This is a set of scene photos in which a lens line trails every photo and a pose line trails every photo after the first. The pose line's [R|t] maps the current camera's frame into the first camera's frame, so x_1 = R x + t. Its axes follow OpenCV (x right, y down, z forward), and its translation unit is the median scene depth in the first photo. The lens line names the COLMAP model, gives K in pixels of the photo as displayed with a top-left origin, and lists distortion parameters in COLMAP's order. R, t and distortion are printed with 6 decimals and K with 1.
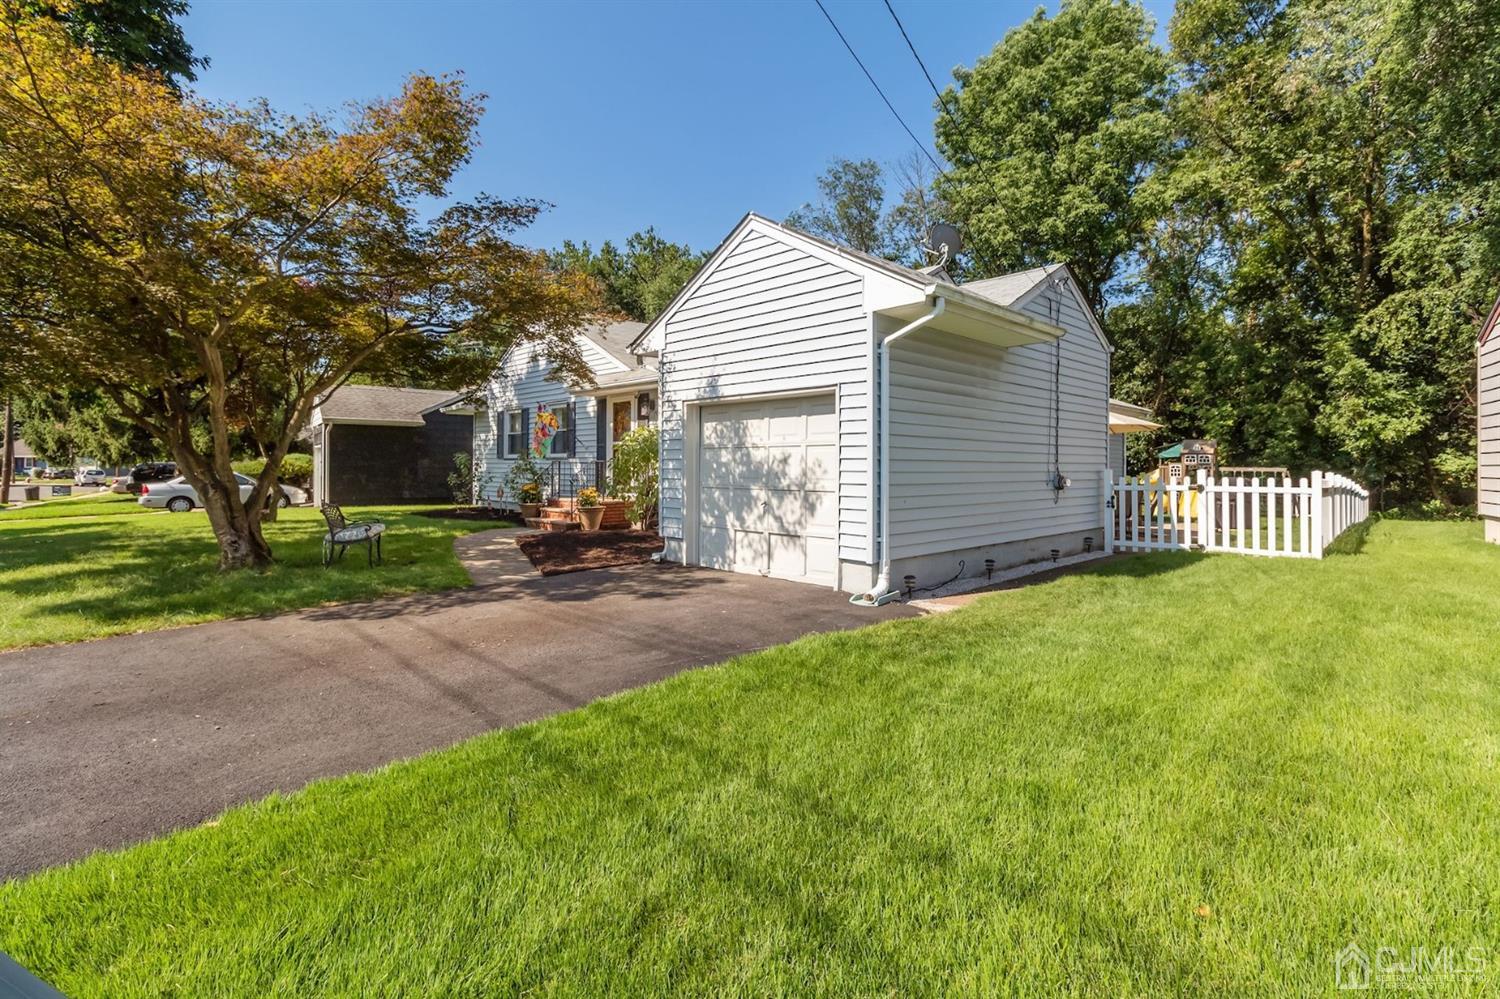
lens RADIAL K [[734.1, 0, 752.3], [0, 734.1, 459.4], [0, 0, 1]] dist [0.017932, 0.000095]
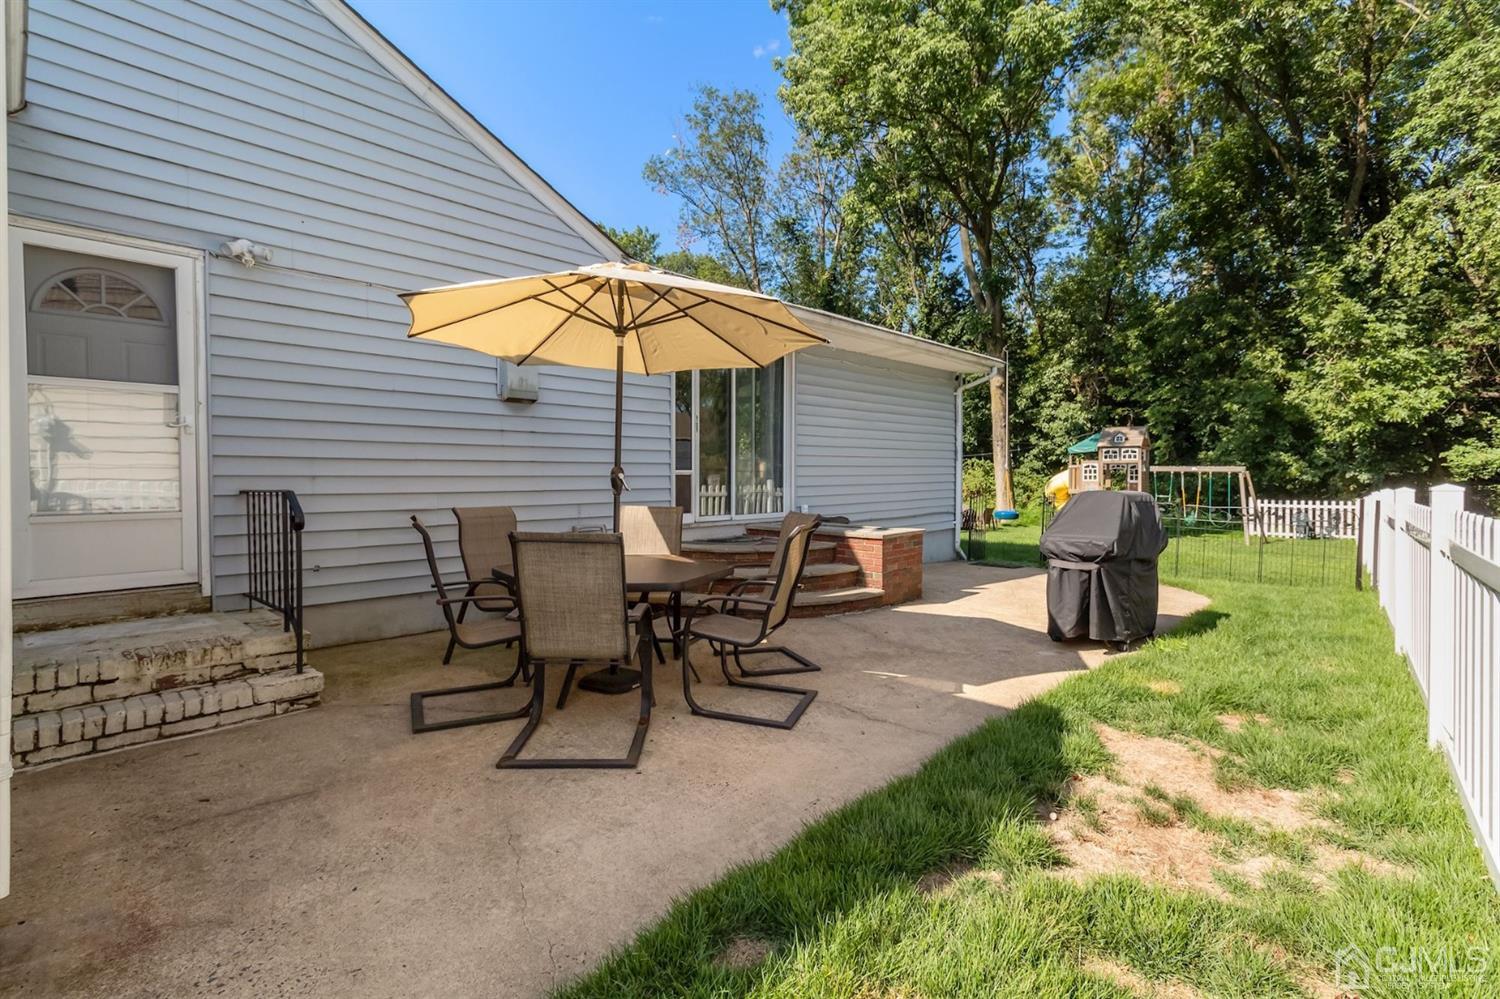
lens RADIAL K [[734.1, 0, 743.6], [0, 734.1, 484.1], [0, 0, 1]] dist [0.017932, 0.000095]
pose [[0.999496, -0.010302, 0.030042, 0.249426], [0.009446, 0.999550, 0.028484, 0.004350], [-0.030322, -0.028186, 0.999143, 0.348212]]
